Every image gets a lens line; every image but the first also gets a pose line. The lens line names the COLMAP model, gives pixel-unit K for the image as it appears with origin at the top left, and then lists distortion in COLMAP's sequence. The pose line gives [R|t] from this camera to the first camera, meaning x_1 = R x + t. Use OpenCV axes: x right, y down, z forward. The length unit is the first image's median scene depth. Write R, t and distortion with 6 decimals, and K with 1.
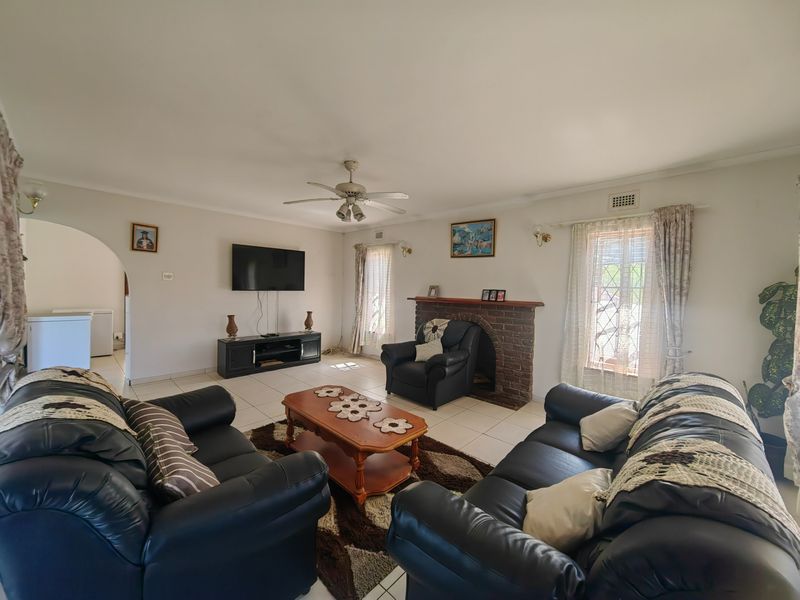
lens RADIAL K [[308.3, 0, 397.5], [0, 308.3, 297.6], [0, 0, 1]] dist [-0.000047, 0.000027]
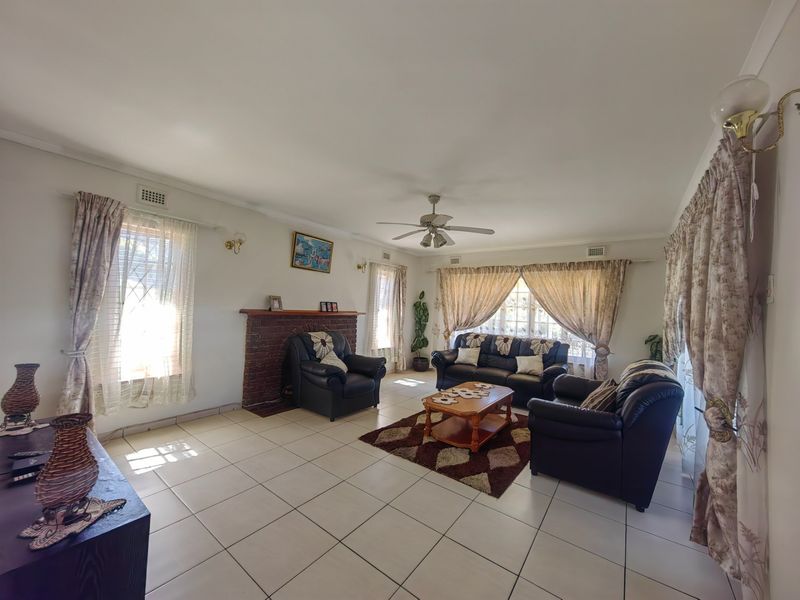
lens RADIAL K [[308.3, 0, 397.6], [0, 308.3, 296.8], [0, 0, 1]] dist [-0.000047, 0.000027]
pose [[-0.110117, 0.012881, 0.993835, -0.823595], [-0.005087, 0.999896, -0.013523, -0.028794], [-0.993906, -0.006545, -0.110040, 0.816129]]
